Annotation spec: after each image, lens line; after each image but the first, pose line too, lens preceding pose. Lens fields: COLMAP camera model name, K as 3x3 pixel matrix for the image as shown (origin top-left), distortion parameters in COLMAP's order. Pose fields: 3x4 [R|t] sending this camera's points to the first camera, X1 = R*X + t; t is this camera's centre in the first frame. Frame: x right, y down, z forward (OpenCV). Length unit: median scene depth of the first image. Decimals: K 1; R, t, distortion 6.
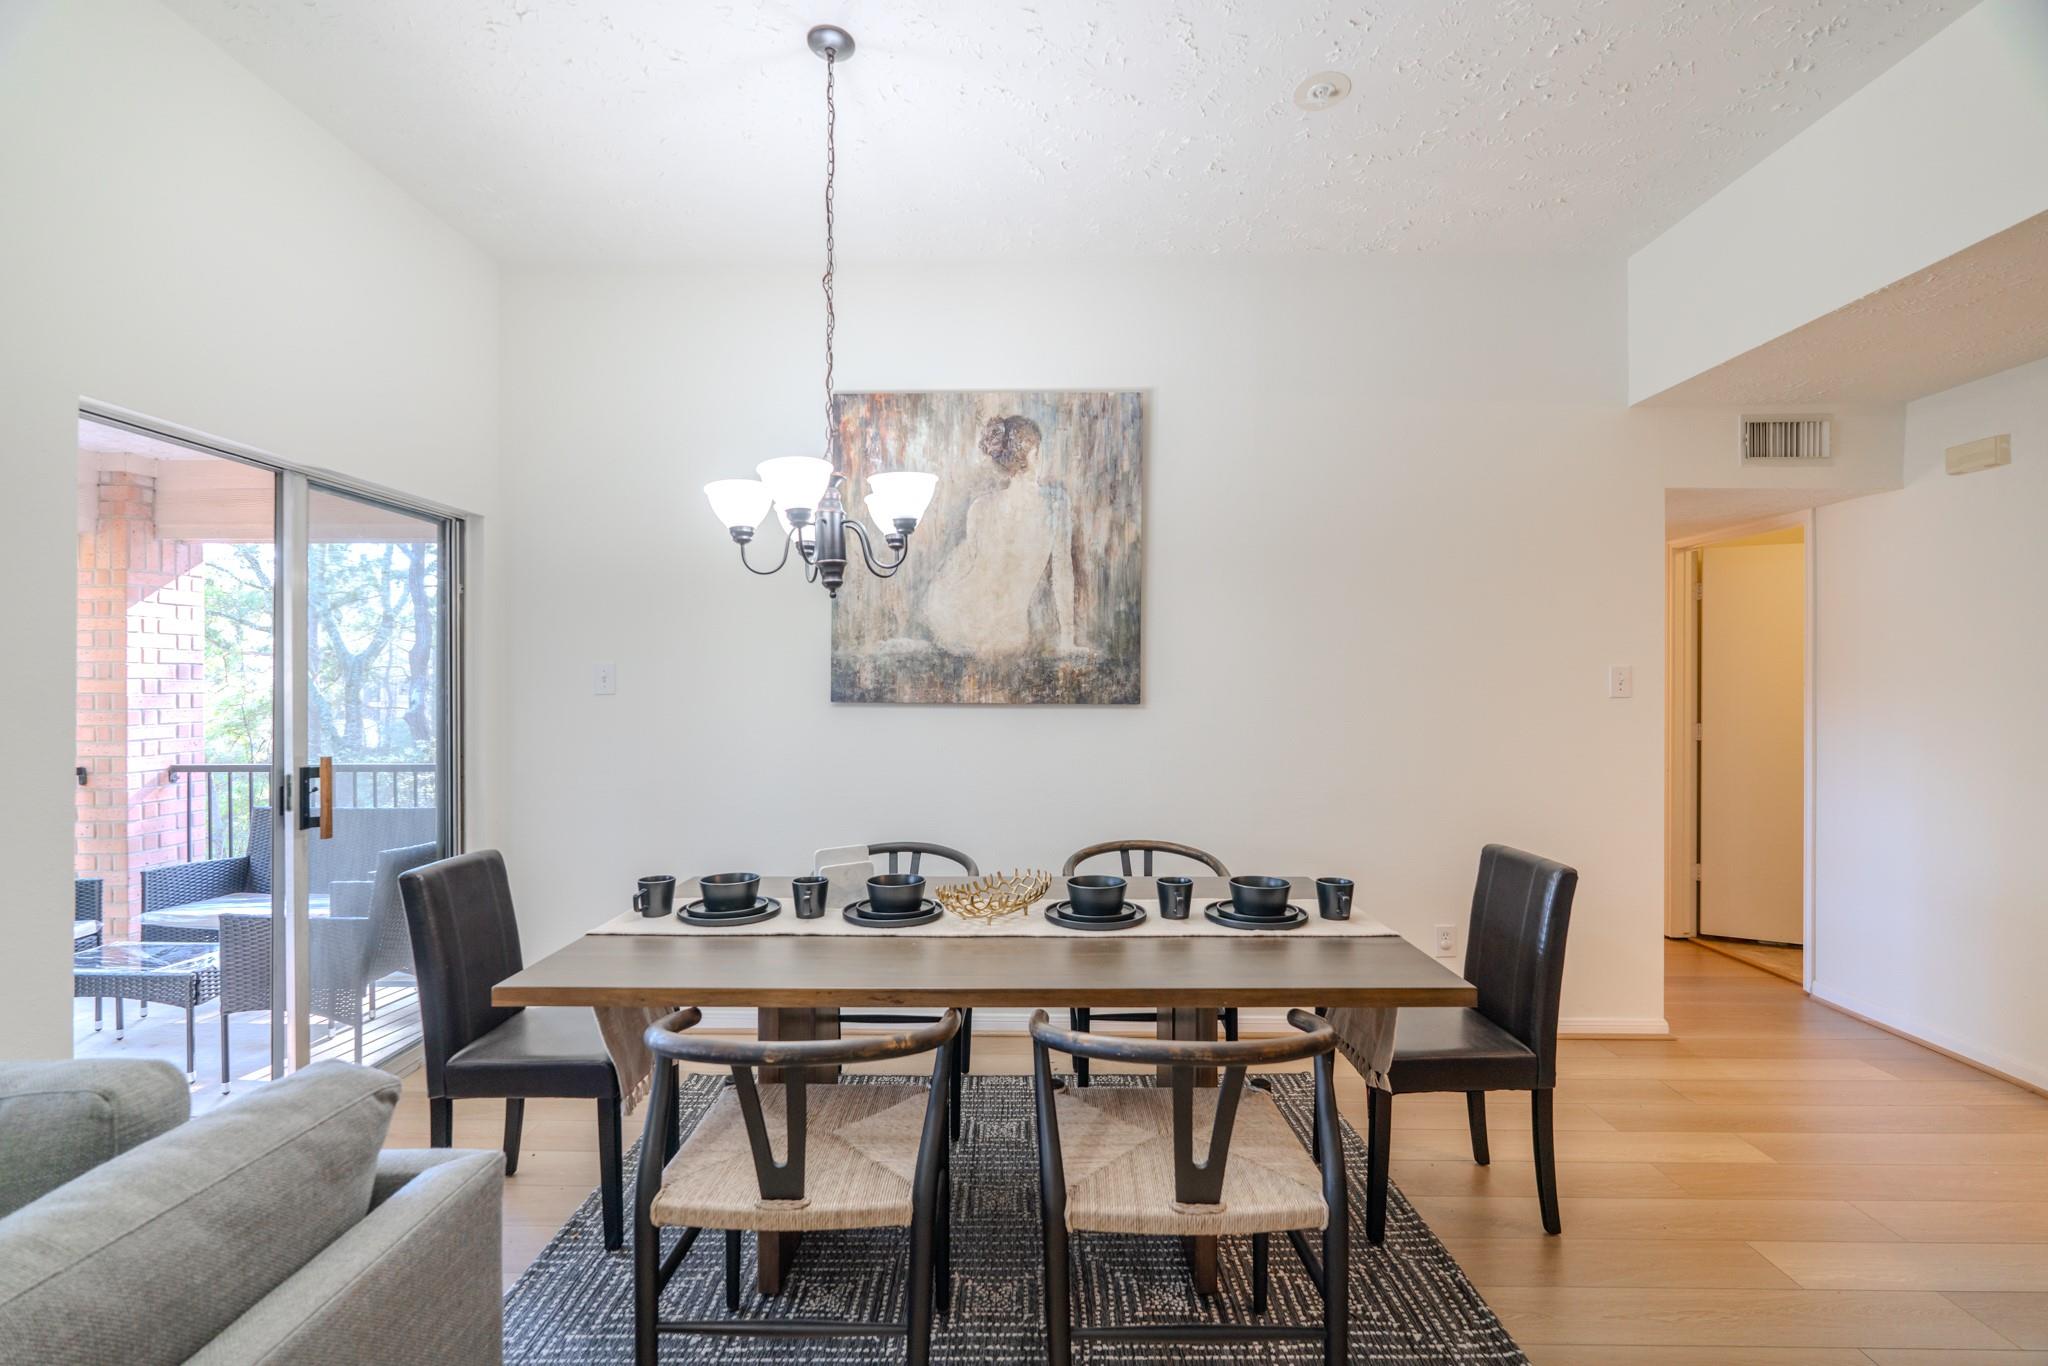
lens RADIAL K [[889.7, 0, 1029.2], [0, 889.7, 687.5], [0, 0, 1]] dist [-0.012876, 0.004208]
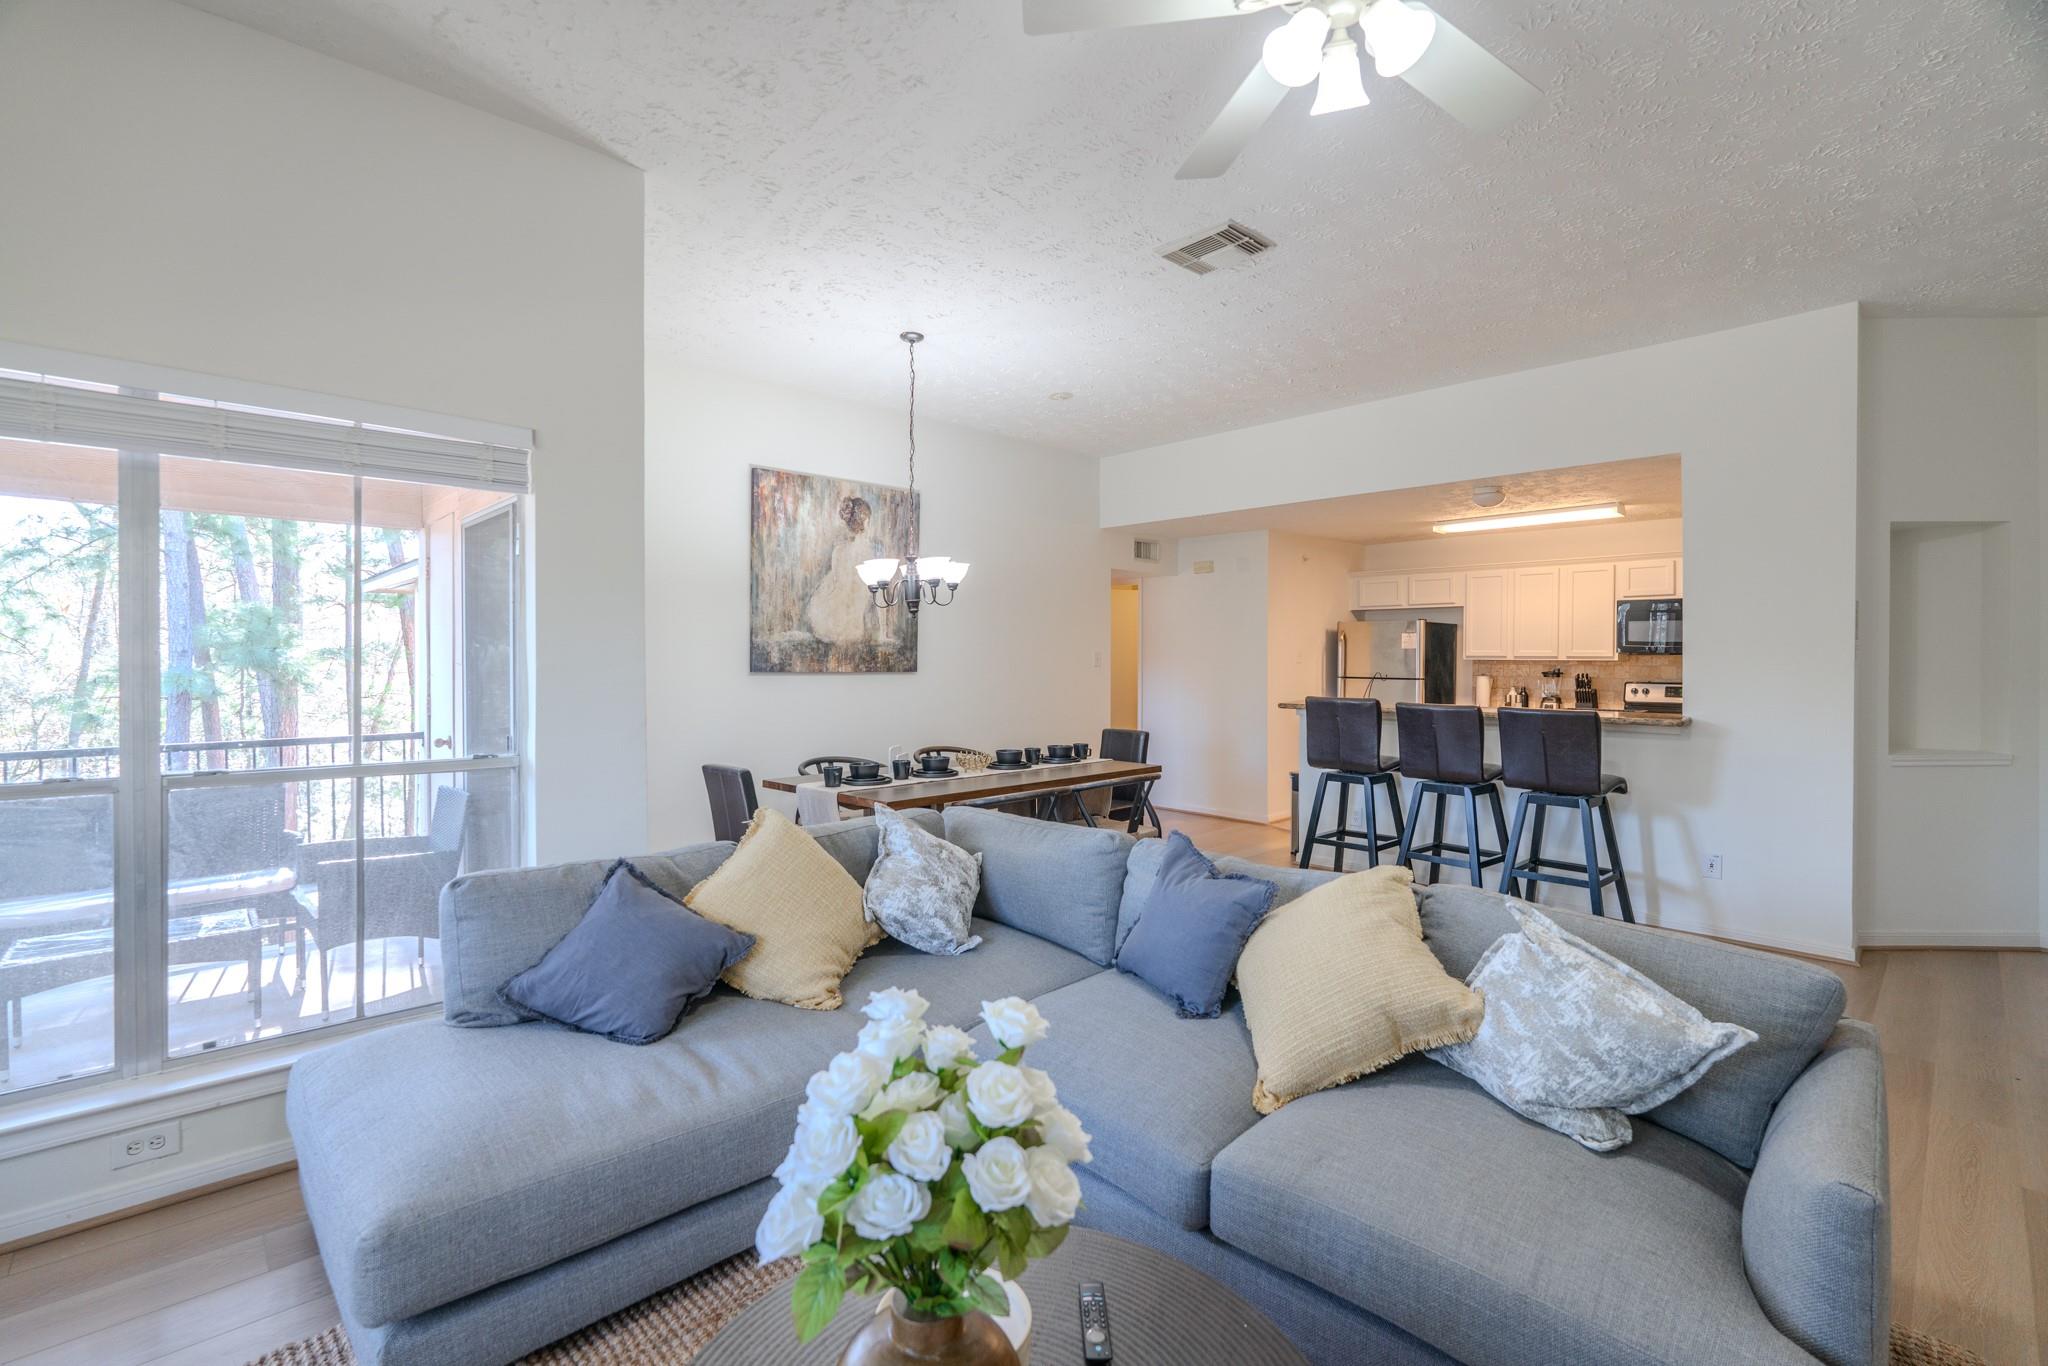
lens RADIAL K [[912.0, 0, 1021.1], [0, 912.0, 675.7], [0, 0, 1]] dist [-0.014033, 0.000004]
pose [[0.709542, -0.012332, 0.704555, -0.995317], [0.000363, 0.999853, 0.017136, -0.004009], [-0.704663, -0.011903, 0.709442, -0.417847]]
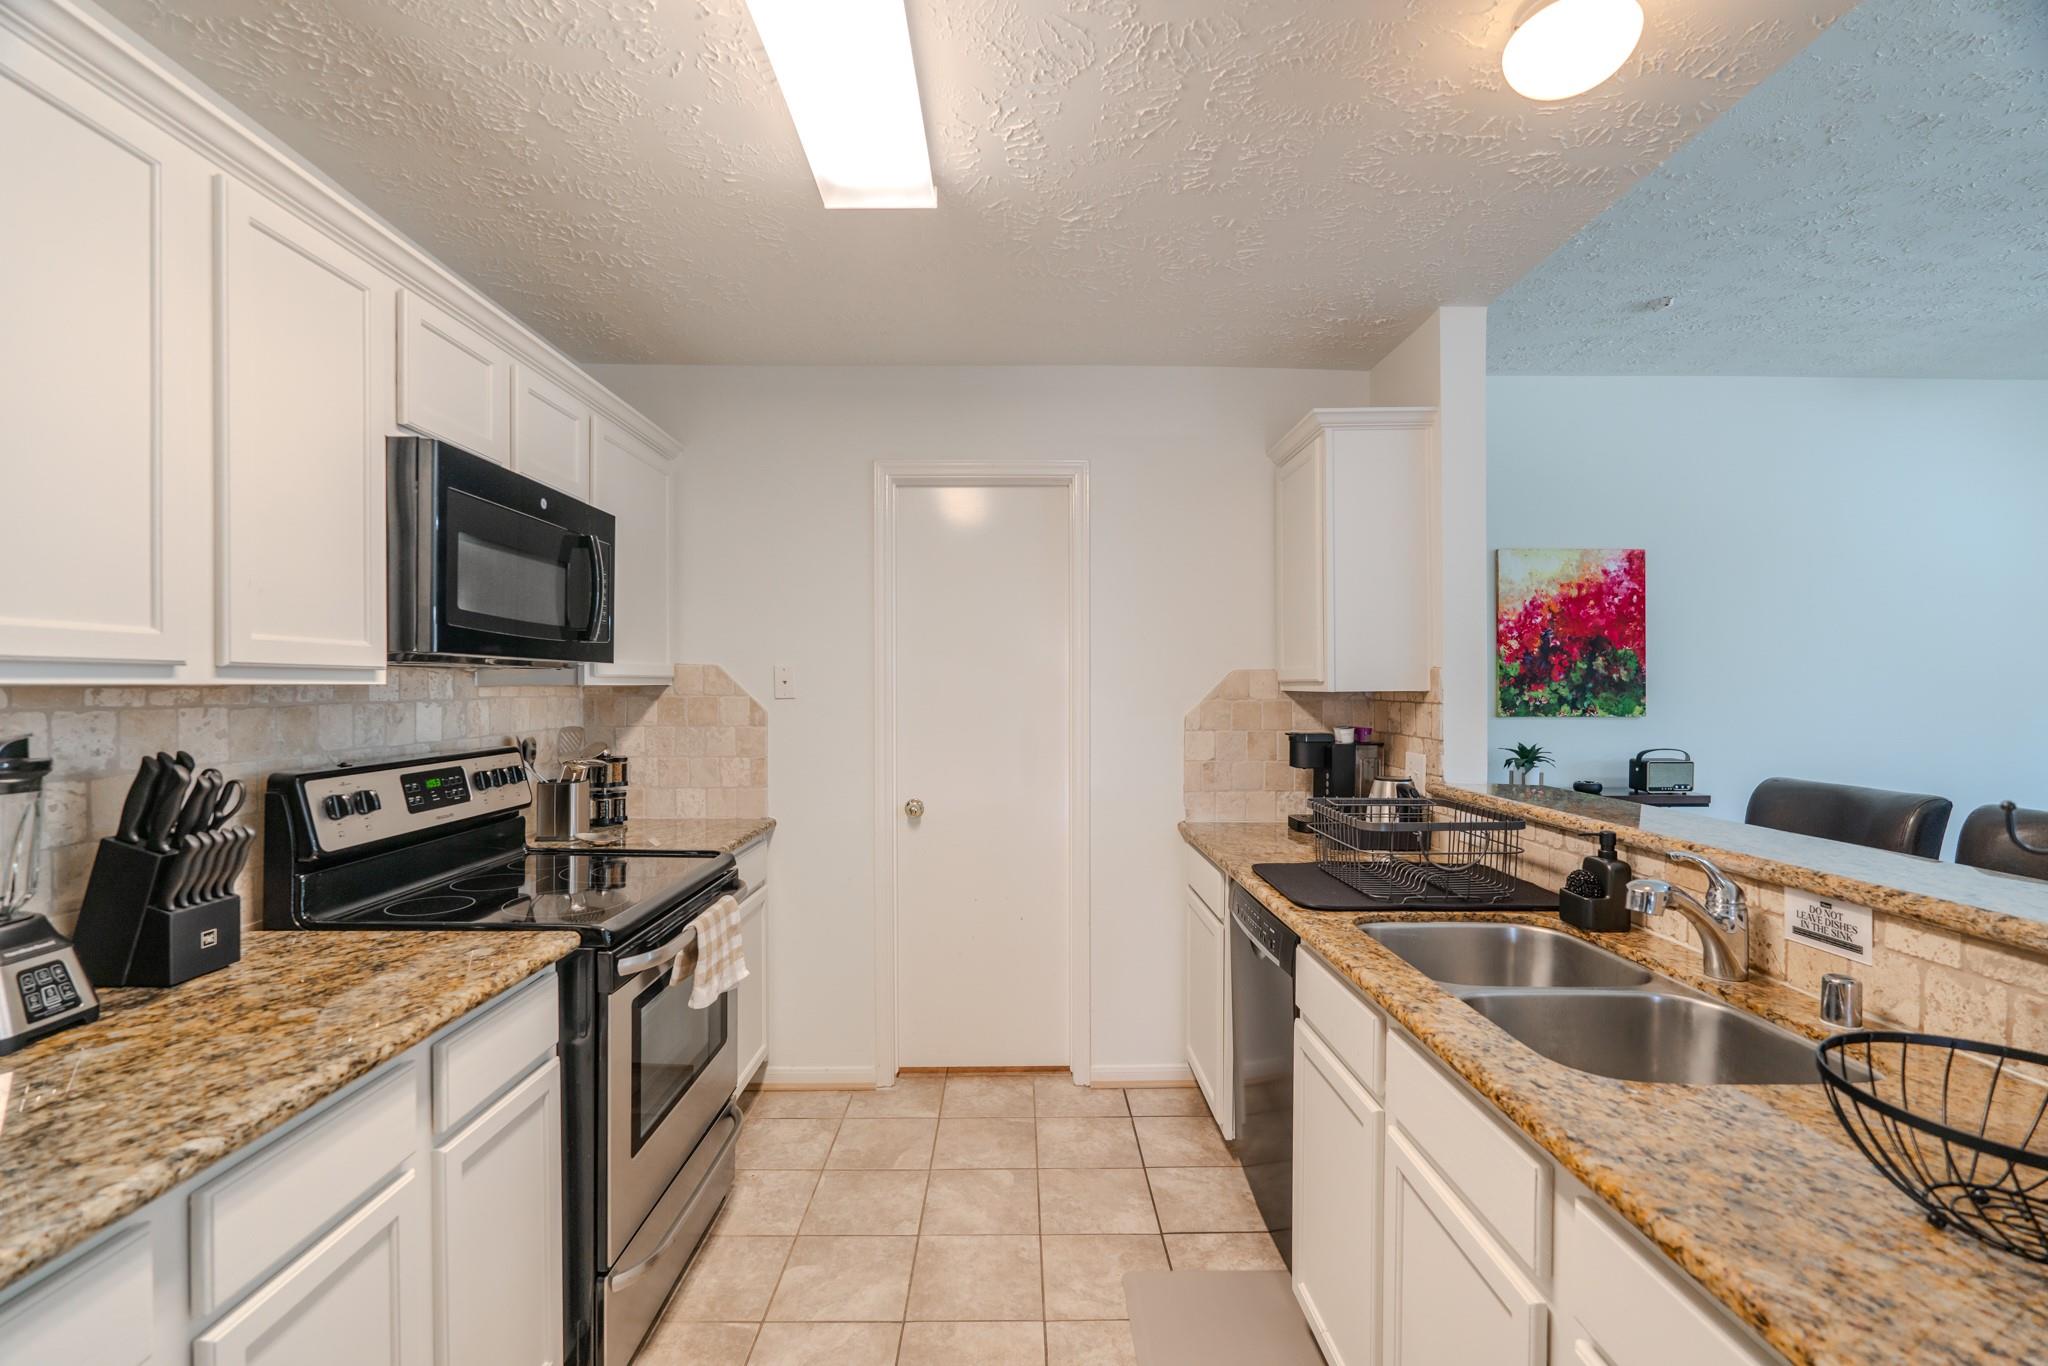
lens RADIAL K [[889.7, 0, 1029.2], [0, 889.7, 687.5], [0, 0, 1]] dist [-0.012876, 0.004208]
pose [[-0.999512, -0.000629, -0.031243, 1.074173], [-0.000906, 0.999961, 0.008834, -0.005923], [0.031236, 0.008858, -0.999473, 0.576898]]
